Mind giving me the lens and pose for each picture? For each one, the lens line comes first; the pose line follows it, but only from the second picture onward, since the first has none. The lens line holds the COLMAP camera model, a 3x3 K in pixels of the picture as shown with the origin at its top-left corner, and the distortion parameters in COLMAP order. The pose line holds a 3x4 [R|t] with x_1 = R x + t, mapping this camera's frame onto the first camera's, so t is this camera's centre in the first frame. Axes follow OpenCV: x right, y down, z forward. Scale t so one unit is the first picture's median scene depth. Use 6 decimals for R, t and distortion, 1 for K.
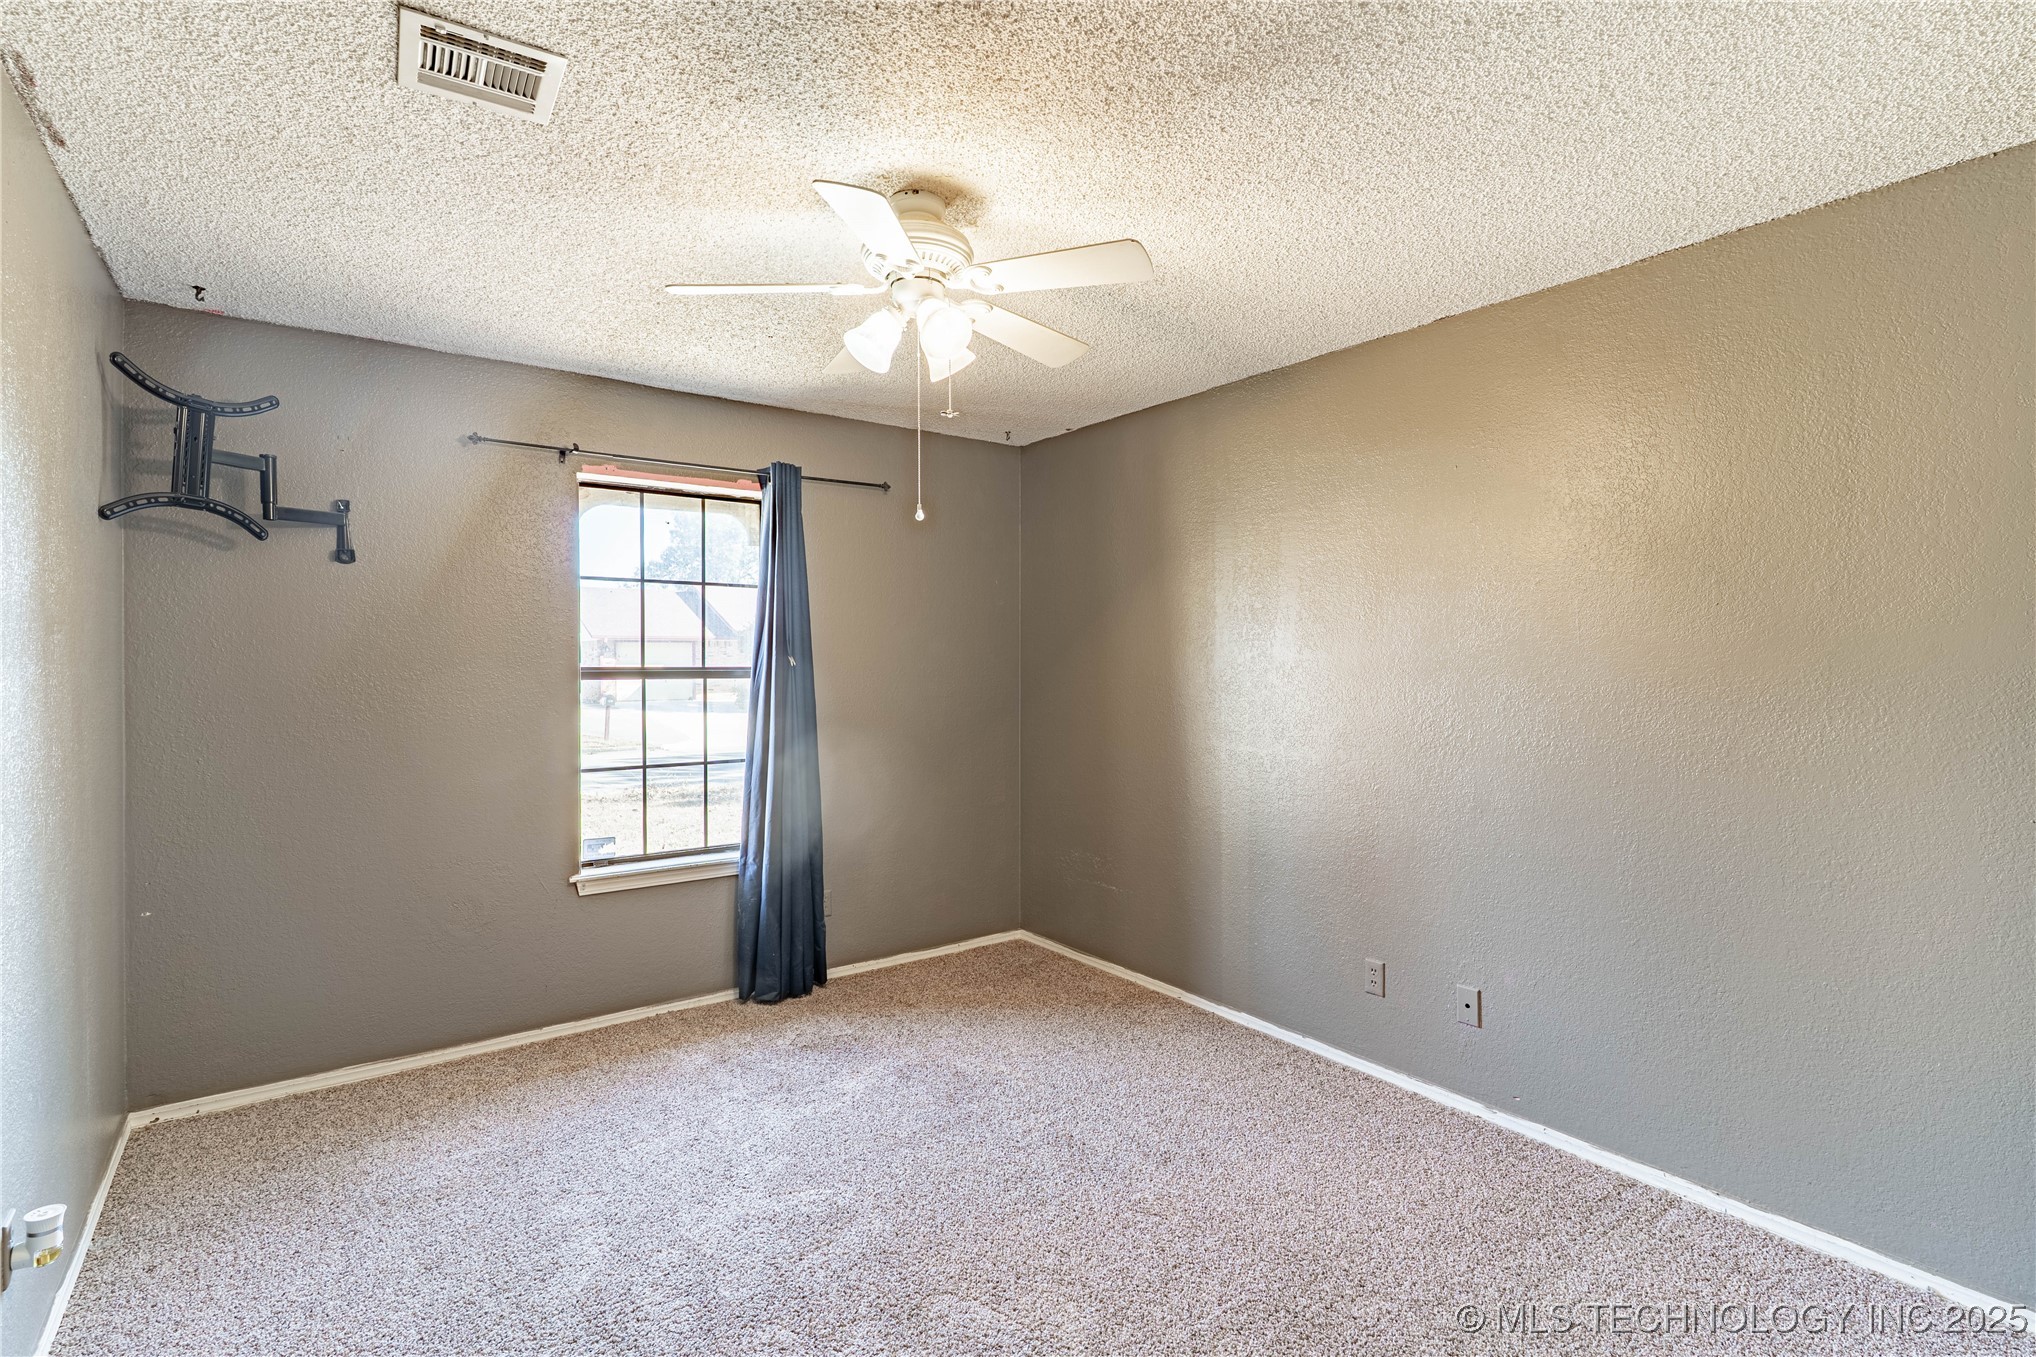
lens RADIAL K [[972.9, 0, 1015.5], [0, 972.9, 674.4], [0, 0, 1]] dist [0.002251, 0.000095]
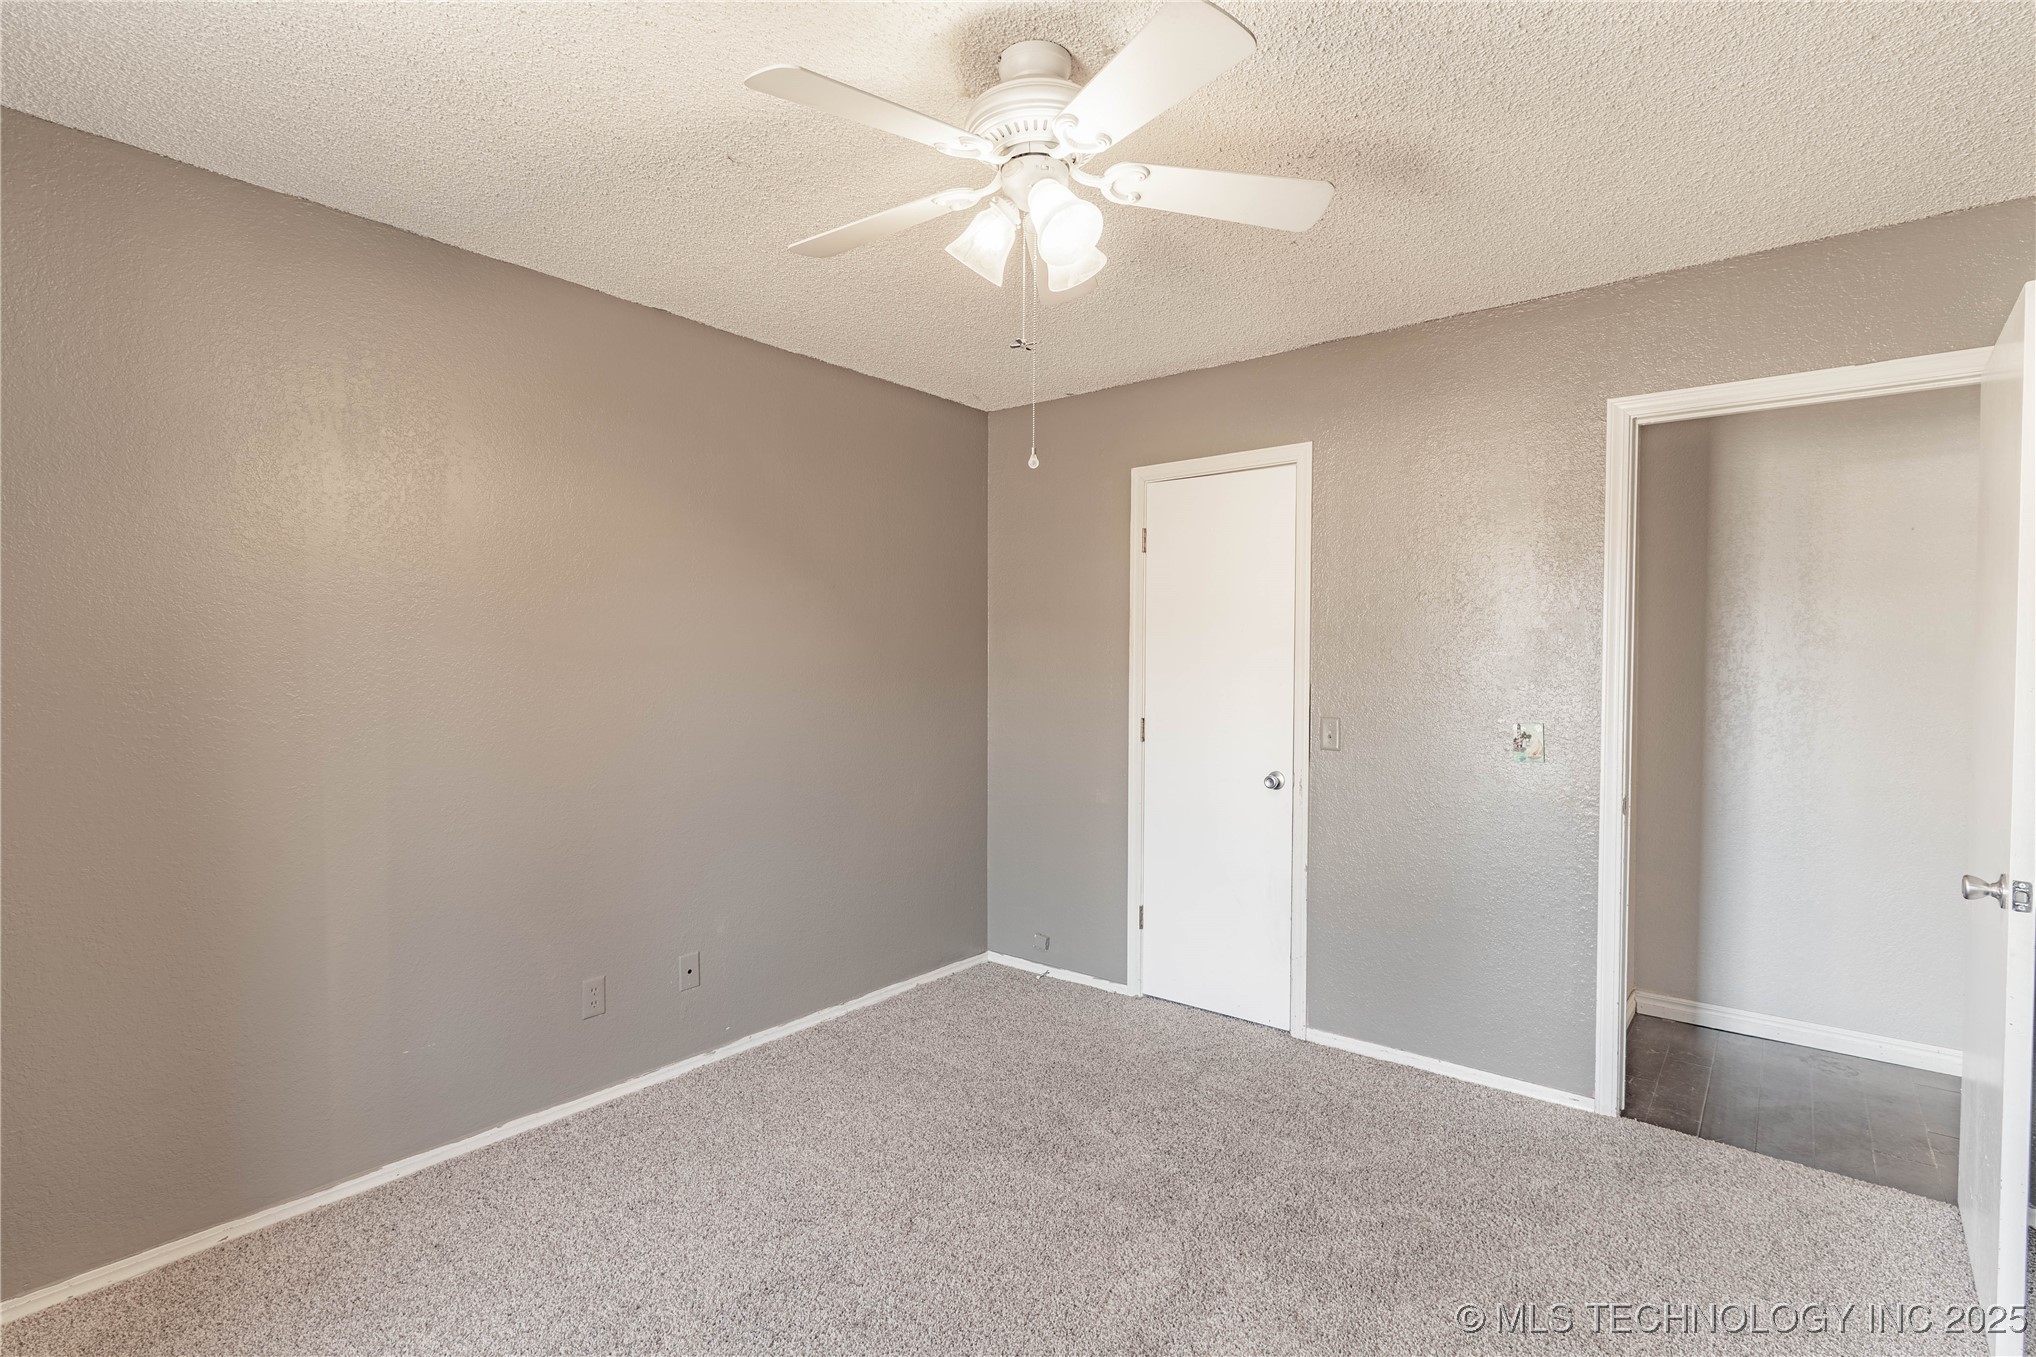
lens RADIAL K [[972.9, 0, 1016.0], [0, 972.9, 674.5], [0, 0, 1]] dist [0.002251, 0.000095]
pose [[-0.277182, -0.017606, 0.960656, -0.605831], [0.000352, 0.999830, 0.018425, -0.005230], [-0.960817, 0.005445, -0.277129, 0.876195]]
